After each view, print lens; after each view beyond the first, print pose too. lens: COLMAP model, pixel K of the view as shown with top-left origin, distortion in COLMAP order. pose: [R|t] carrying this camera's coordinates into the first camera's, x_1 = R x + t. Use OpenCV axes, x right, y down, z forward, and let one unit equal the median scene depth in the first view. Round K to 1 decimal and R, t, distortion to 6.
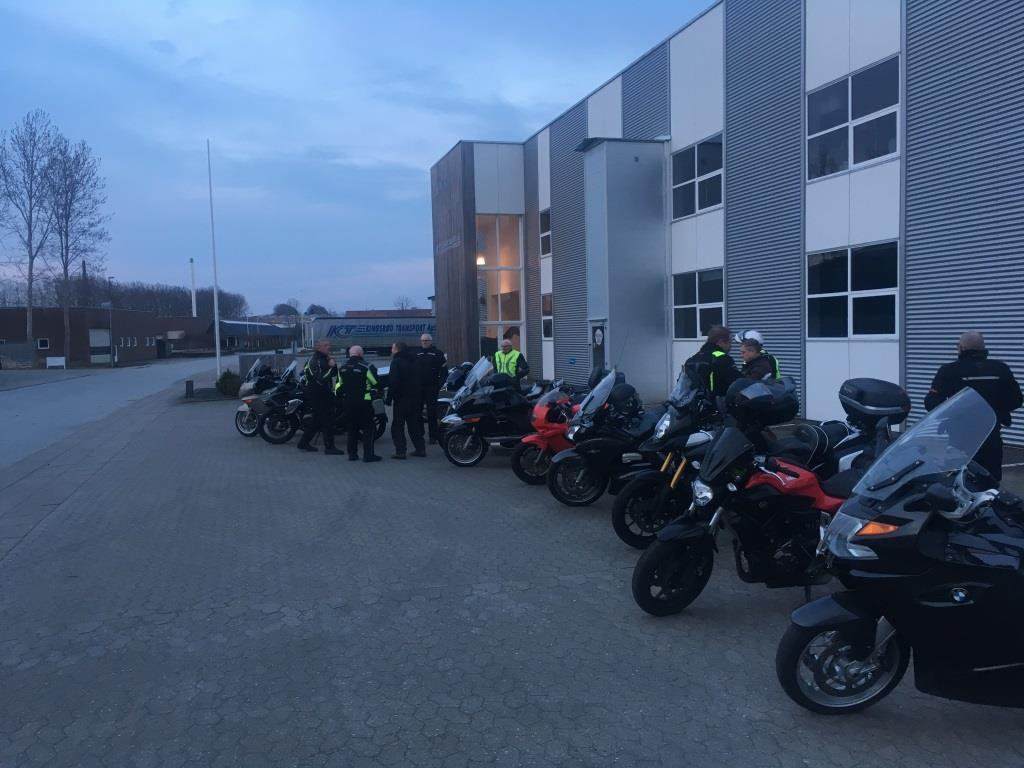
lens RADIAL K [[854.6, 0, 511.1], [0, 854.6, 374.6], [0, 0, 1]] dist [0.085960, -0.089095]
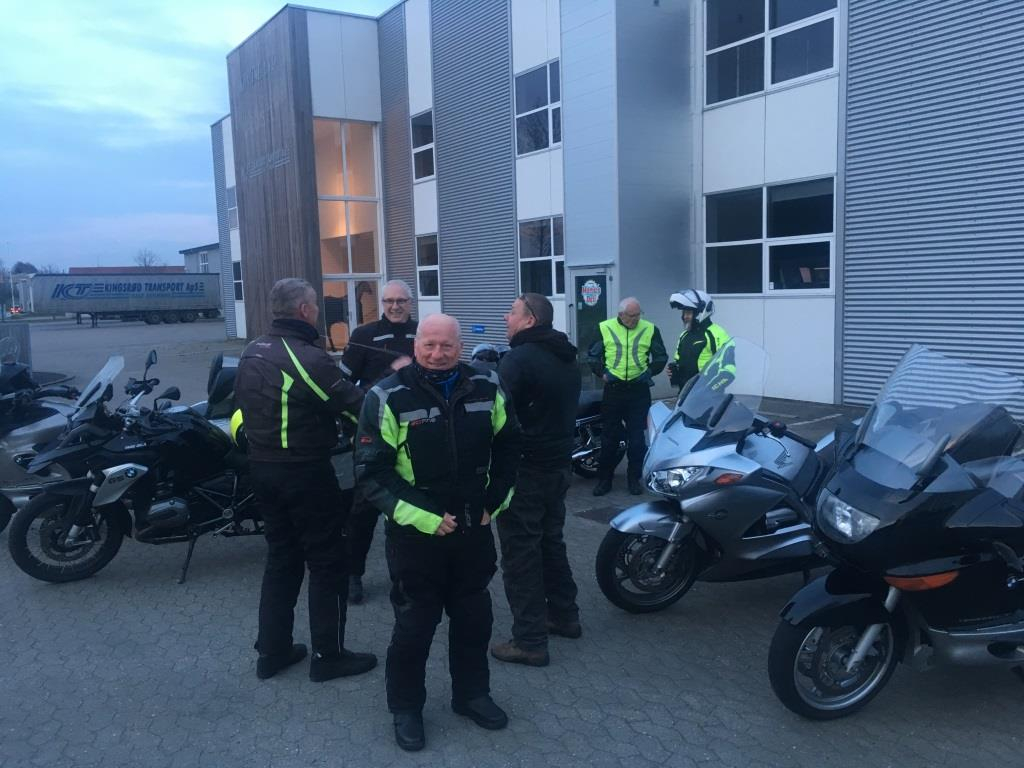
lens RADIAL K [[854.6, 0, 522.2], [0, 854.6, 380.6], [0, 0, 1]] dist [0.085960, -0.089095]
pose [[0.957308, -0.035753, 0.286850, -0.176231], [0.020562, 0.998230, 0.055798, -0.020645], [-0.288338, -0.047518, 0.956349, 0.551687]]
